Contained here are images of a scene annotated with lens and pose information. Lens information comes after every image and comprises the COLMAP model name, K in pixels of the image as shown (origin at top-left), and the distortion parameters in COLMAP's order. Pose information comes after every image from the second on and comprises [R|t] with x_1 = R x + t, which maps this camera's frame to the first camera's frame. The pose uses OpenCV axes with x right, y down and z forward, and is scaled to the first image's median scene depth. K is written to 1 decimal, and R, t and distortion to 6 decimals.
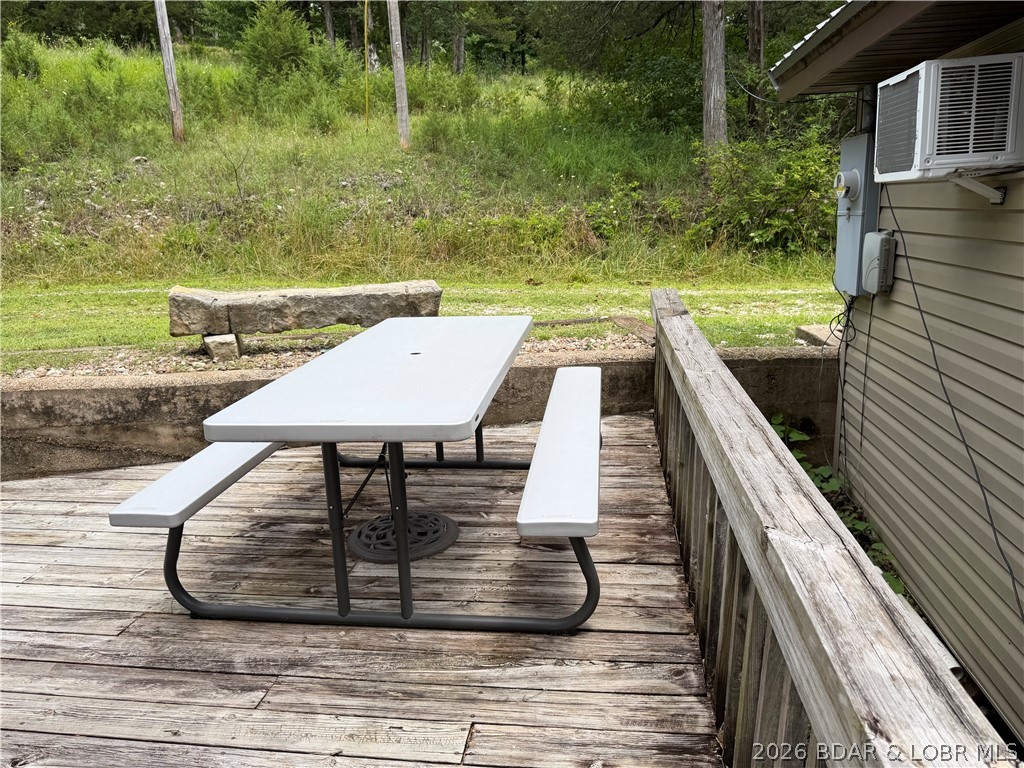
lens RADIAL K [[723.3, 0, 512.0], [0, 723.3, 384.0], [0, 0, 1]] dist [0.068773, -0.001326]
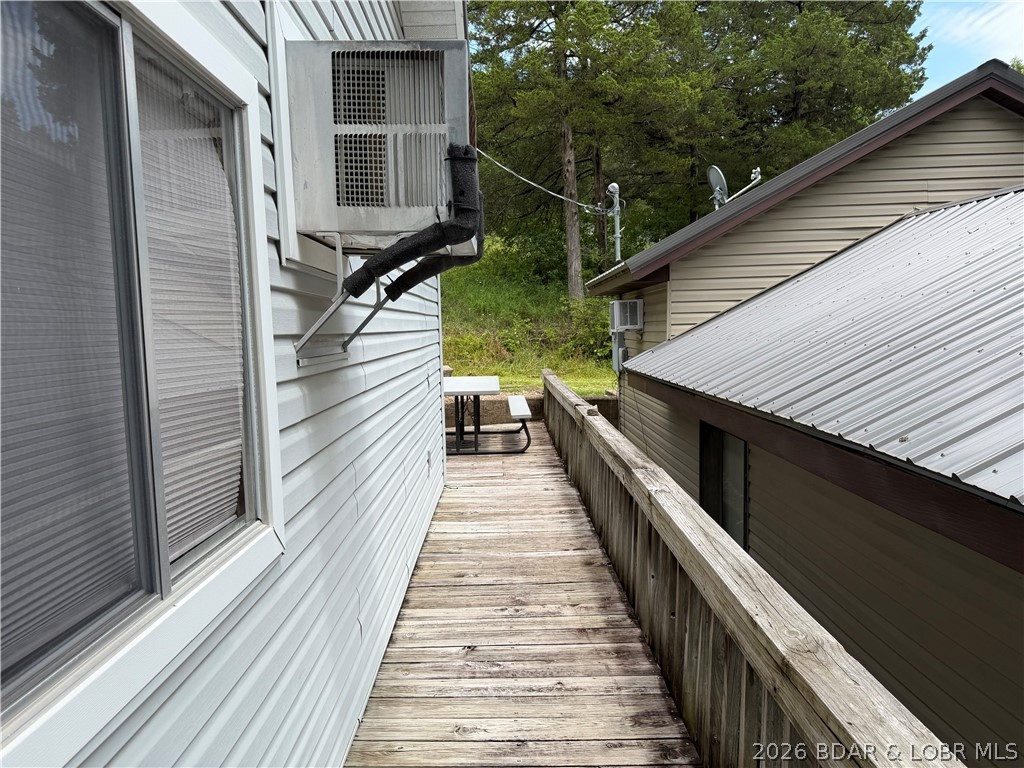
lens RADIAL K [[723.3, 0, 512.0], [0, 723.3, 384.0], [0, 0, 1]] dist [0.068773, -0.001326]
pose [[0.987904, 0.009596, 0.154767, -0.127298], [0.015367, 0.987111, -0.159299, 0.138256], [-0.154301, 0.159750, 0.975024, -0.608227]]
